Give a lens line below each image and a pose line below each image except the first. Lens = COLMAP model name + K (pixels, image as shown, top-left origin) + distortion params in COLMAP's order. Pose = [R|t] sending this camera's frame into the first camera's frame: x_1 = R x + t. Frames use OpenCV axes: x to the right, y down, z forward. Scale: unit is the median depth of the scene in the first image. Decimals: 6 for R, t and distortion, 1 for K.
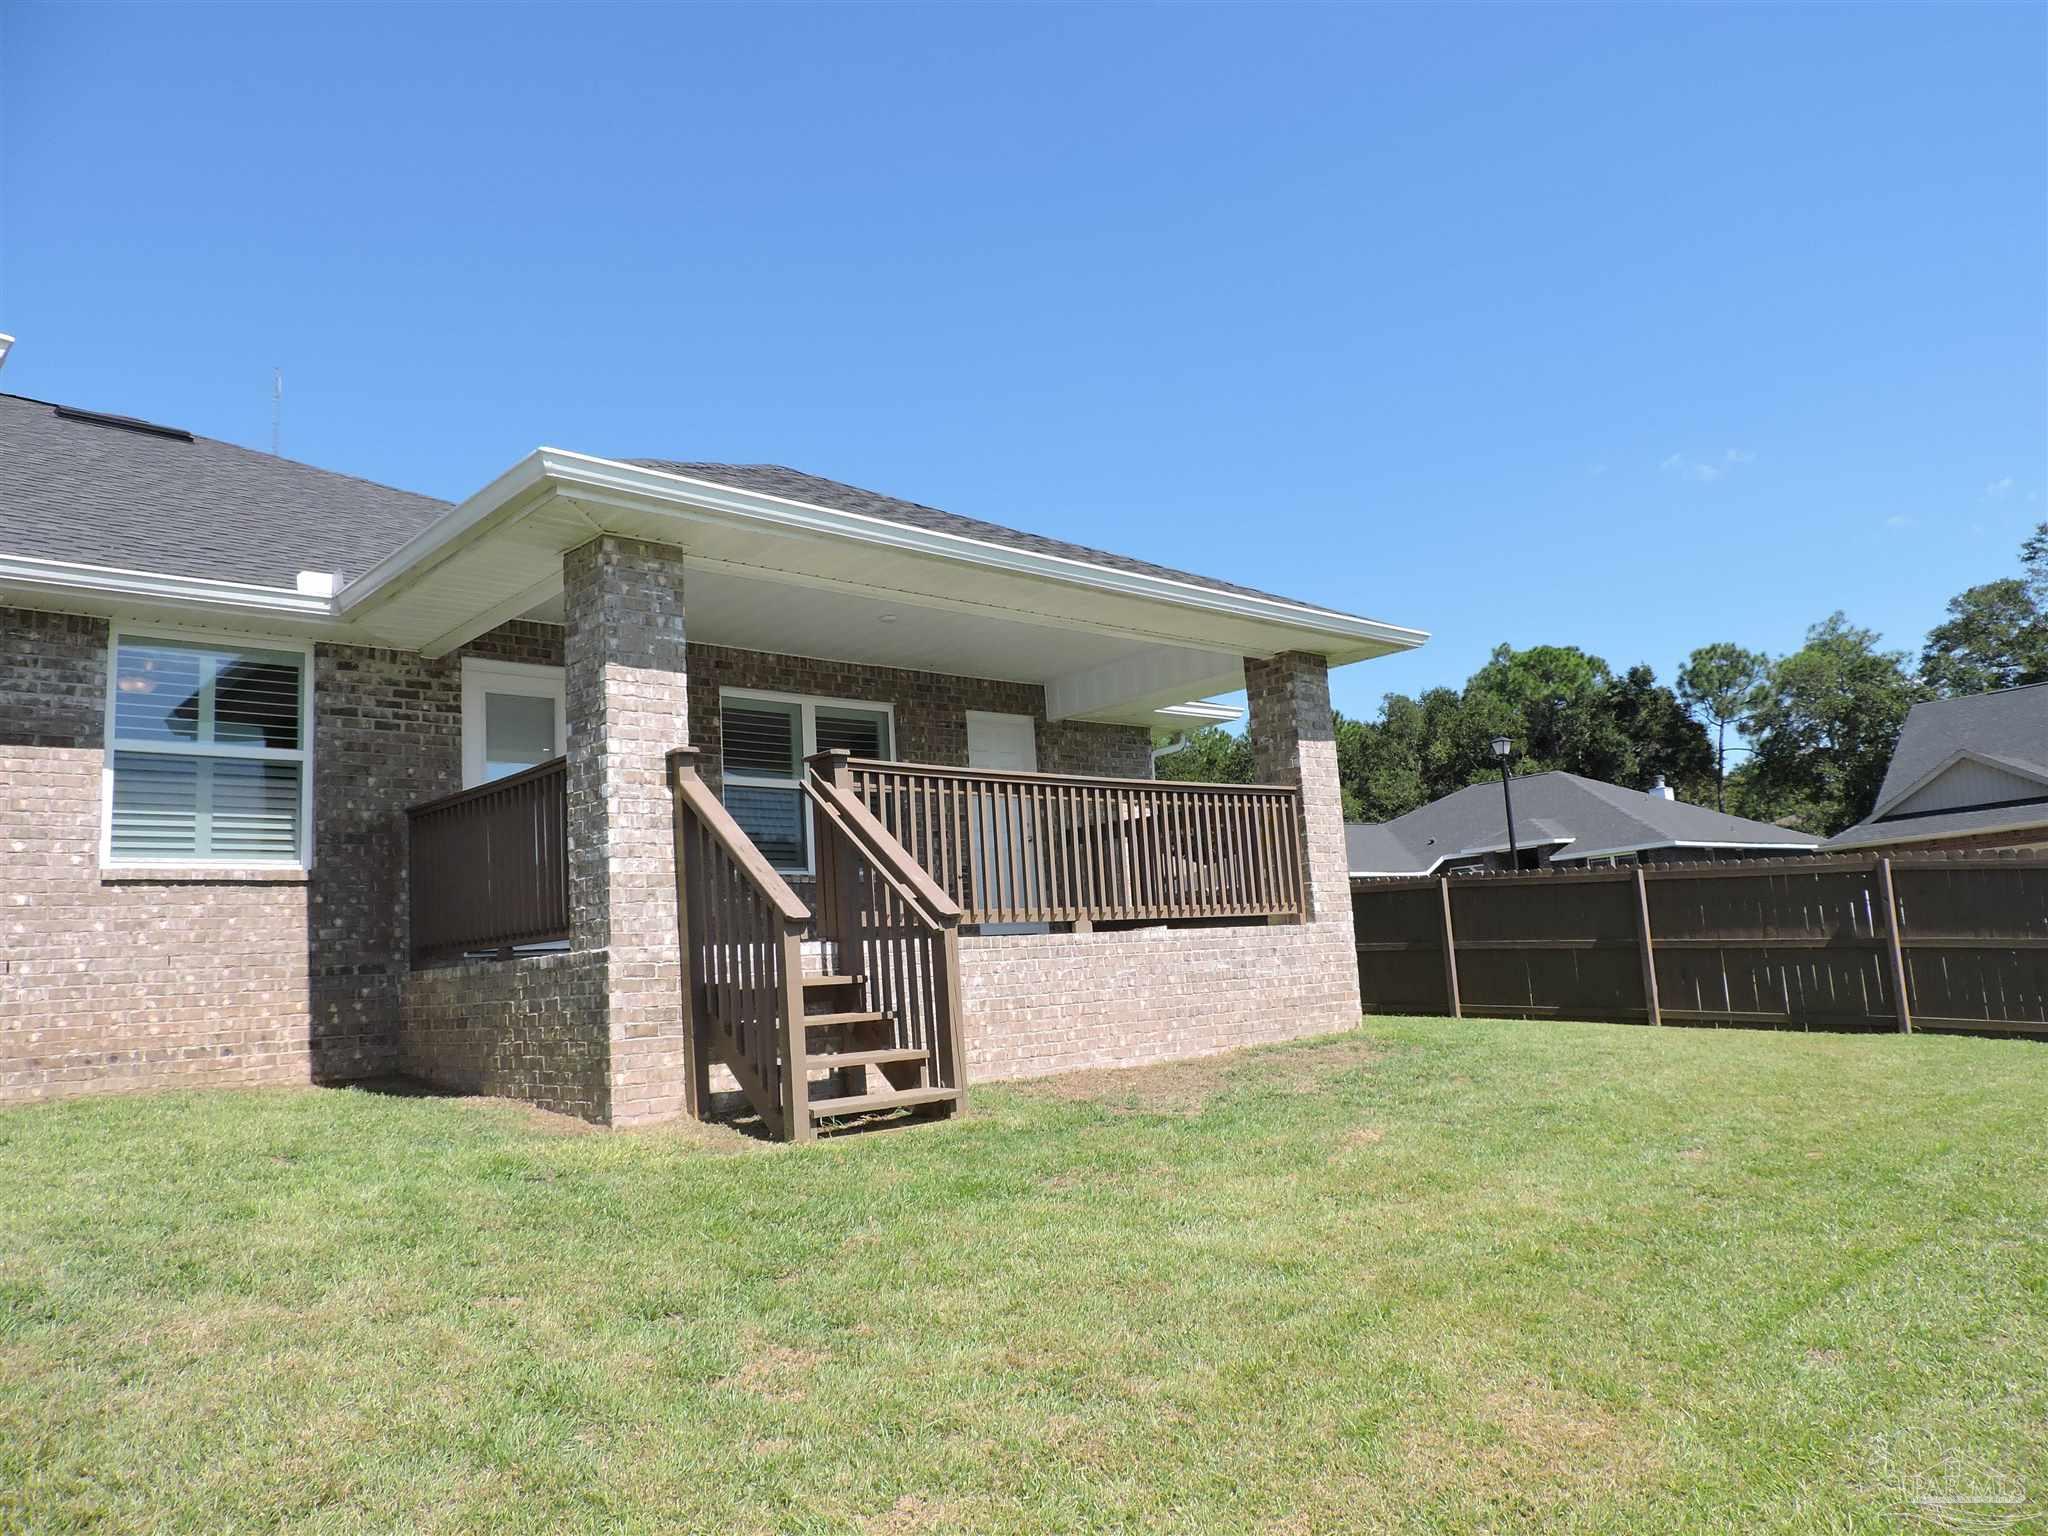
lens RADIAL K [[1446.5, 0, 1025.9], [0, 1446.5, 769.4], [0, 0, 1]] dist [-0.022403, 0.006613]
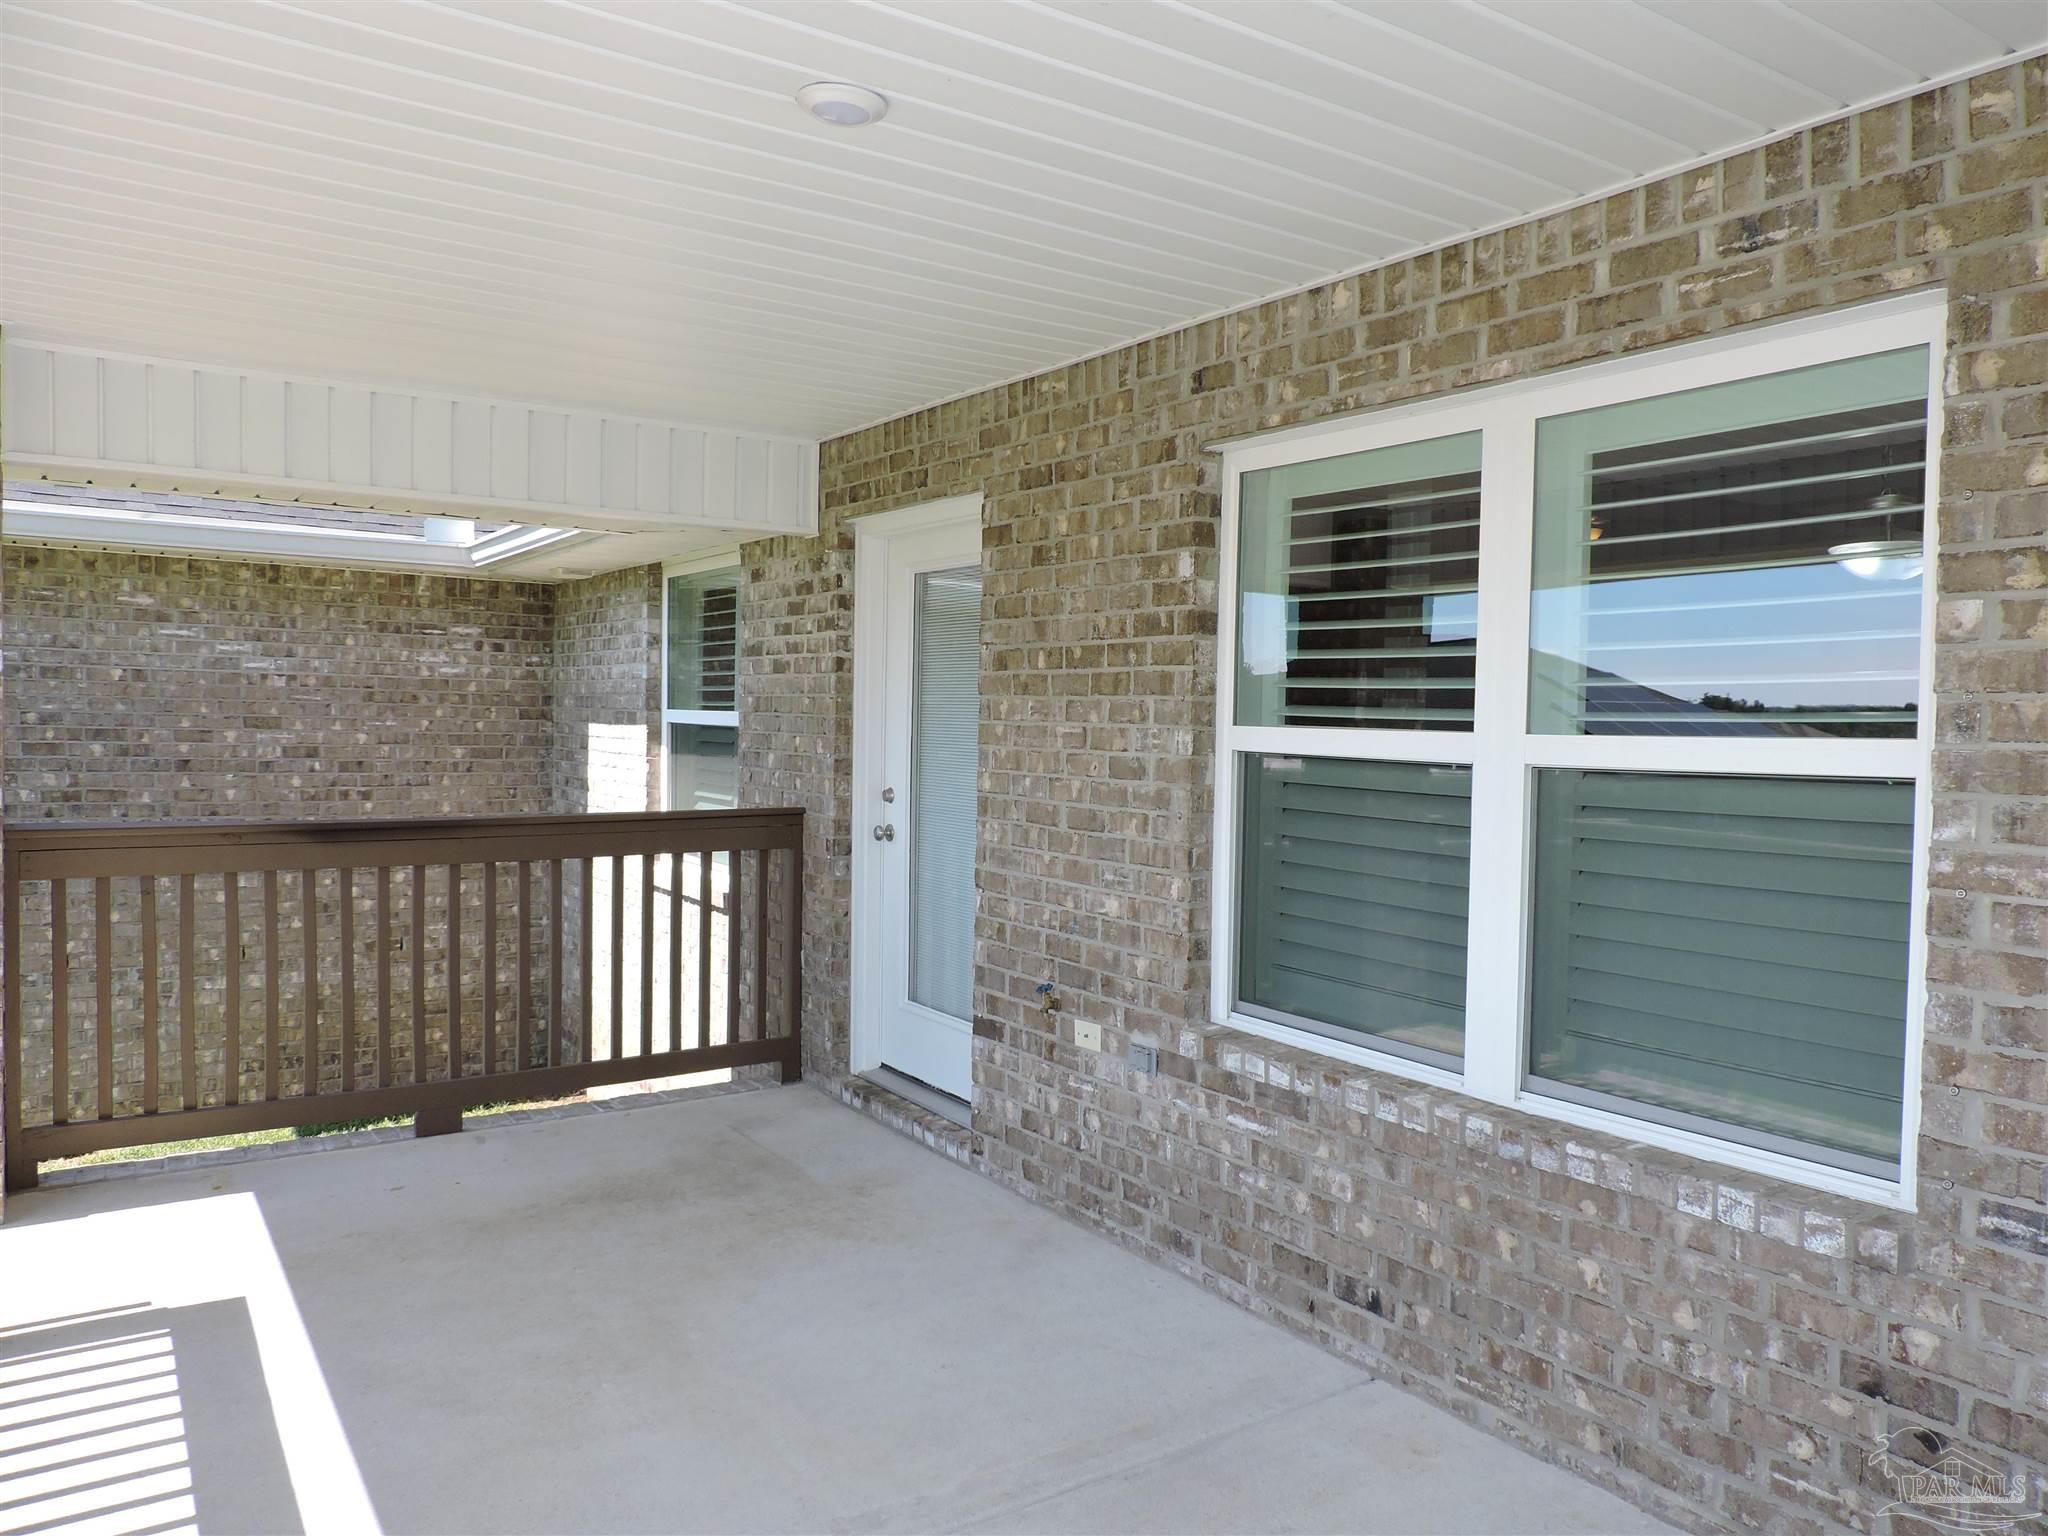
lens RADIAL K [[1446.5, 0, 1024.4], [0, 1446.5, 768.6], [0, 0, 1]] dist [-0.022403, 0.006613]
pose [[-0.150606, 0.099381, -0.983586, 0.117924], [0.137150, 0.987414, 0.078768, -0.018293], [0.979034, -0.123036, -0.162341, 1.006590]]
